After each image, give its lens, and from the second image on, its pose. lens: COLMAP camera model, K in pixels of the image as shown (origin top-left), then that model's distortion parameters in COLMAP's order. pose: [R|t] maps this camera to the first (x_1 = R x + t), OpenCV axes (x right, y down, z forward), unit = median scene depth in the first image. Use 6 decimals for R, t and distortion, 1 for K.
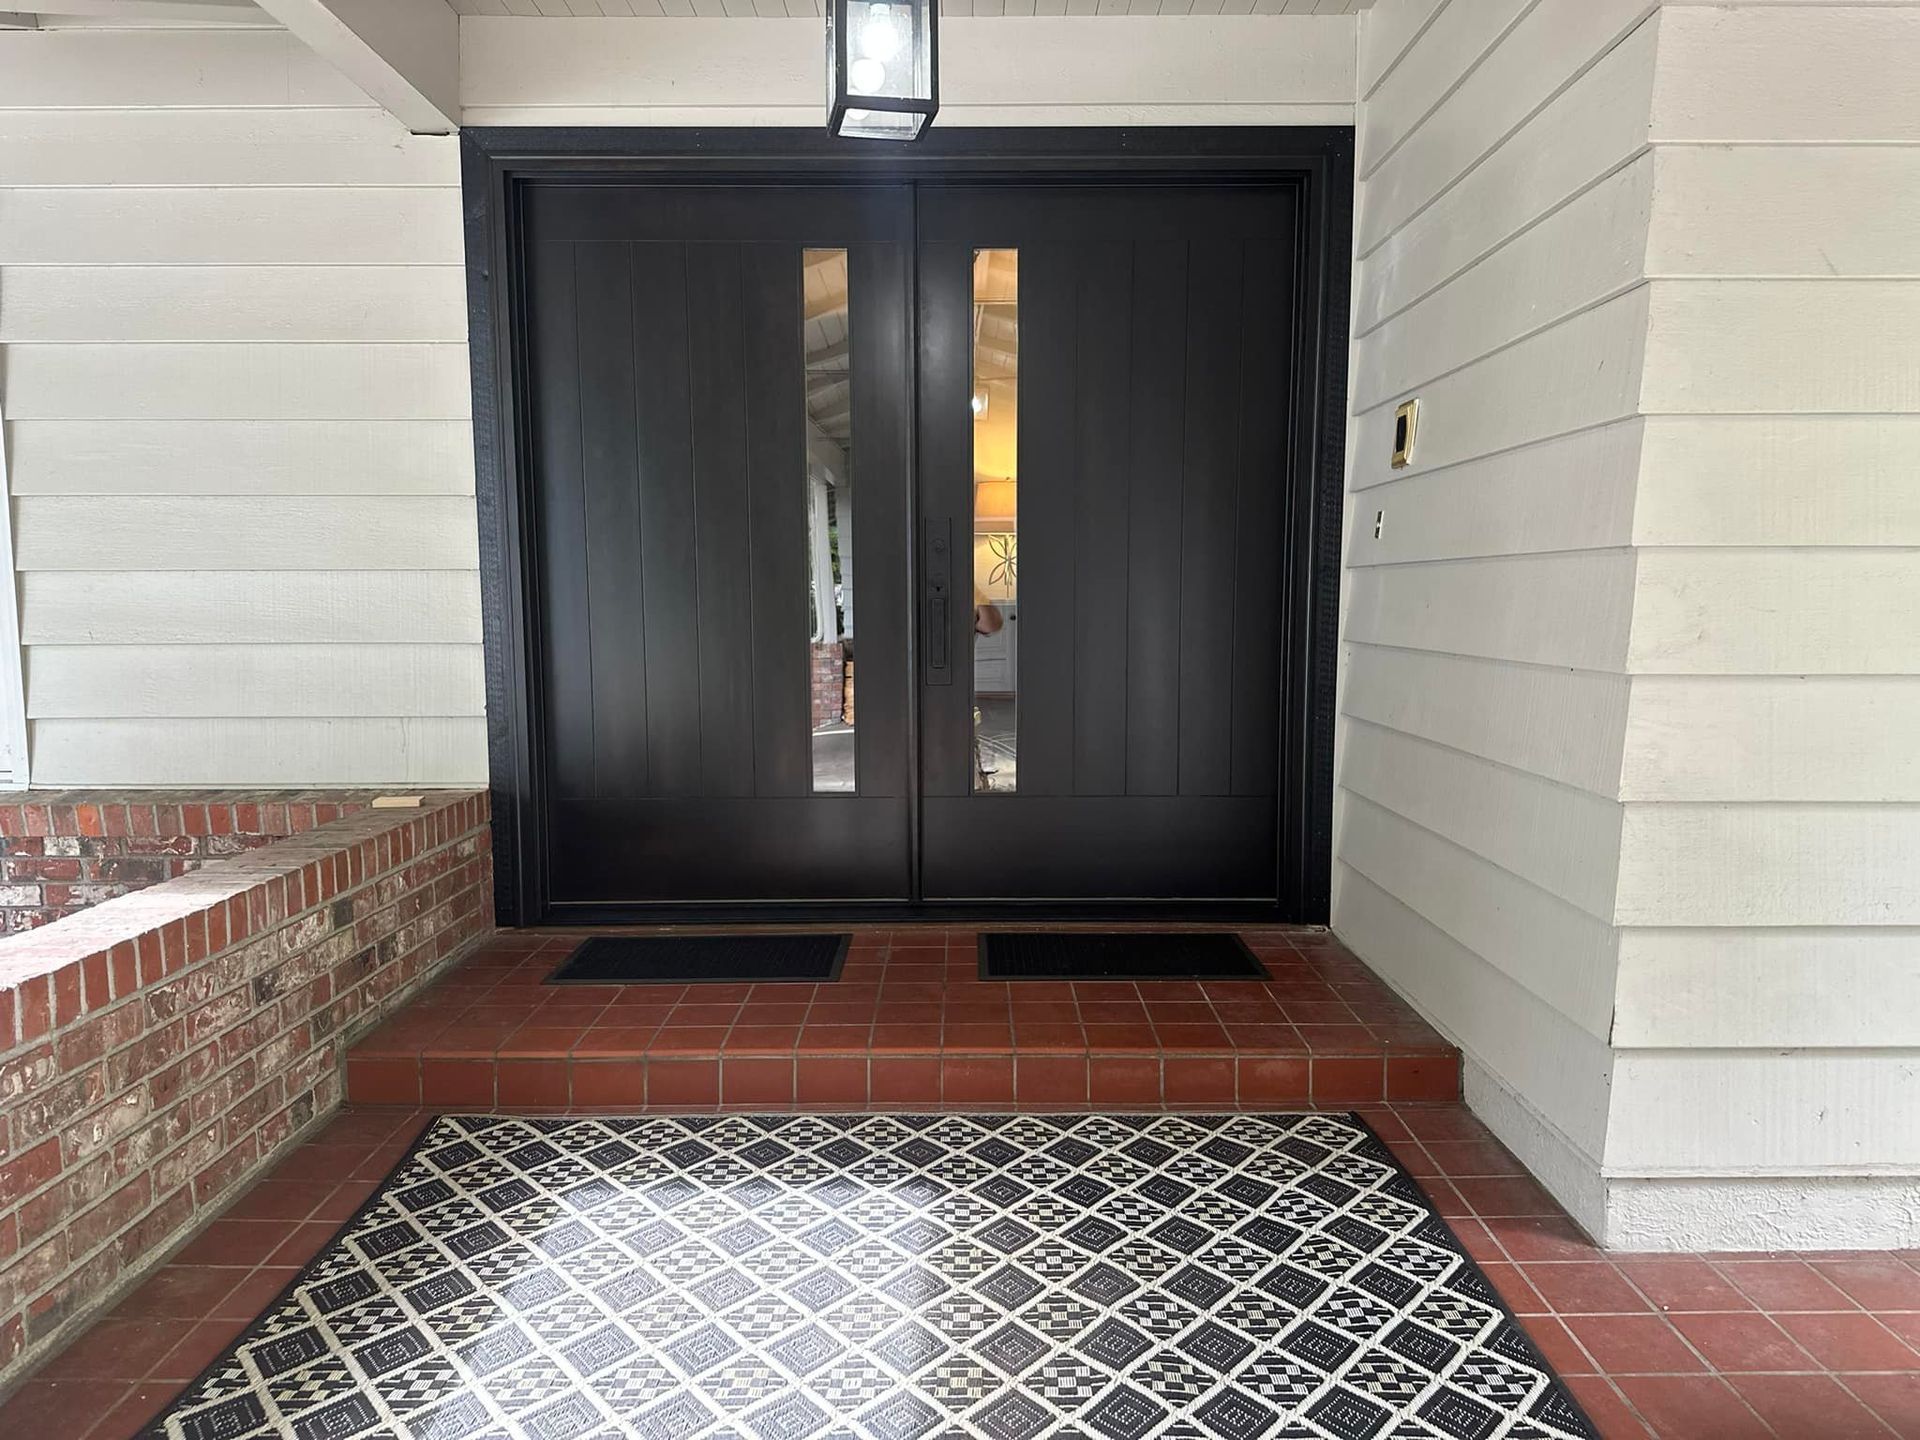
lens RADIAL K [[1534.8, 0, 959.9], [0, 1534.8, 722.8], [0, 0, 1]] dist [0.011201, -0.055281]
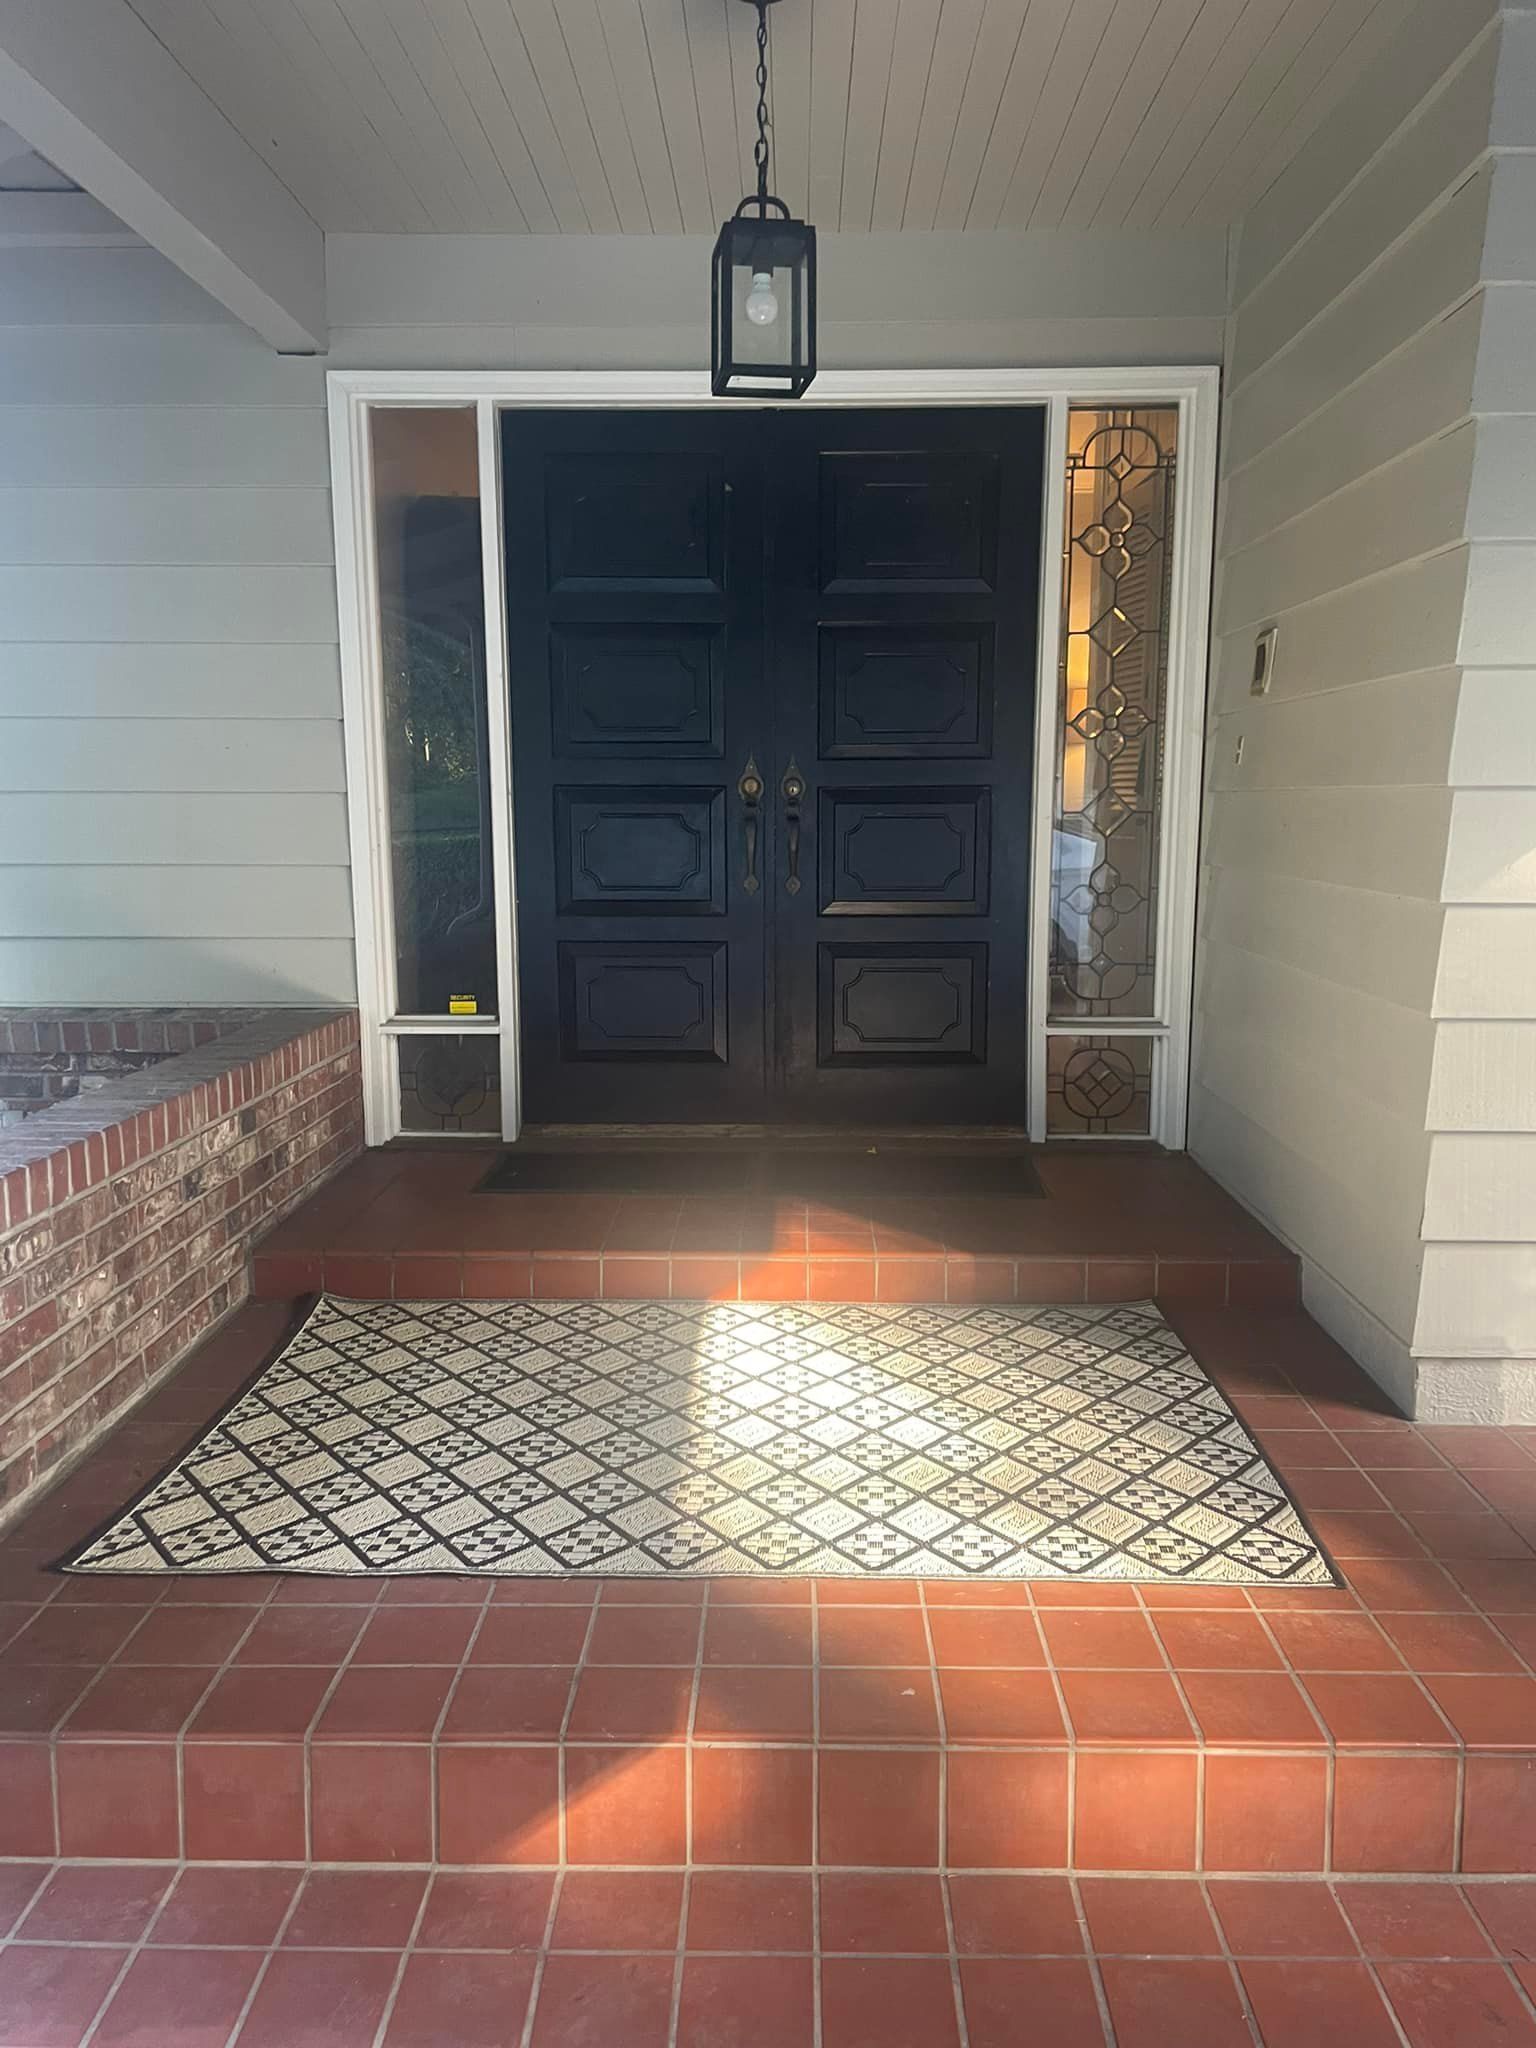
lens RADIAL K [[1637.1, 0, 770.7], [0, 1637.1, 1026.1], [0, 0, 1]] dist [0.011201, -0.055281]
pose [[0.999734, 0.005206, -0.022477, -0.017844], [-0.004108, 0.998808, 0.048636, 0.001528], [0.022703, -0.048531, 0.998564, -0.167737]]
